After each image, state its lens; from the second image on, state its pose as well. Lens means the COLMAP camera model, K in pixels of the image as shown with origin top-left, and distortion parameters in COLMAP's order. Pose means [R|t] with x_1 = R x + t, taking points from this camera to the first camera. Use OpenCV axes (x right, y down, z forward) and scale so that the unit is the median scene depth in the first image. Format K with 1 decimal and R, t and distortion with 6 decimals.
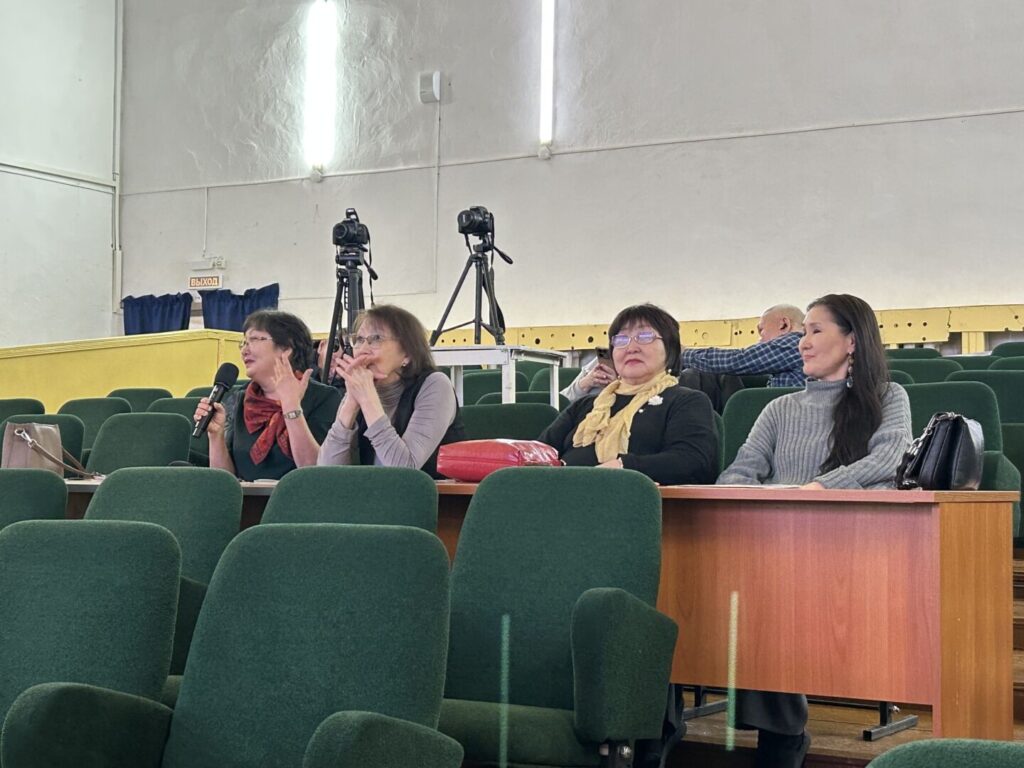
lens RADIAL K [[1670.7, 0, 512.0], [0, 1670.7, 384.0], [0, 0, 1]] dist [0.266693, -0.876394]
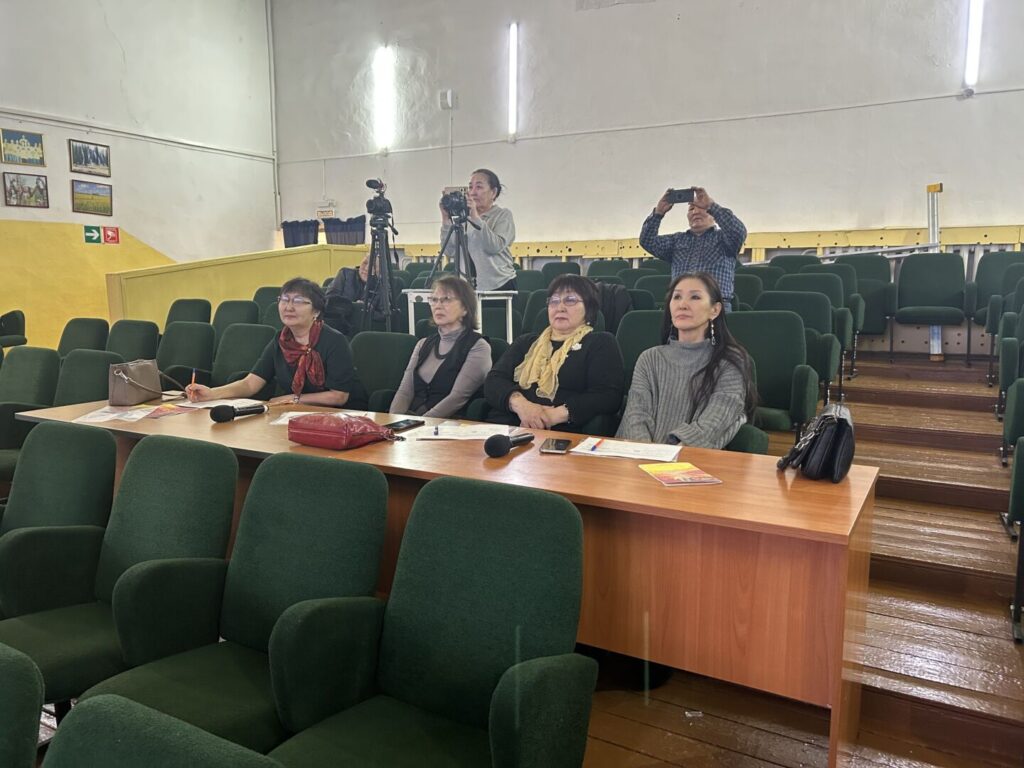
lens RADIAL K [[784.7, 0, 507.8], [0, 784.7, 382.2], [0, 0, 1]] dist [0.051749, -0.002437]
pose [[0.999968, -0.007903, 0.001241, 0.022246], [0.007566, 0.984680, 0.174207, -0.059035], [-0.002598, -0.174192, 0.984708, 0.282537]]
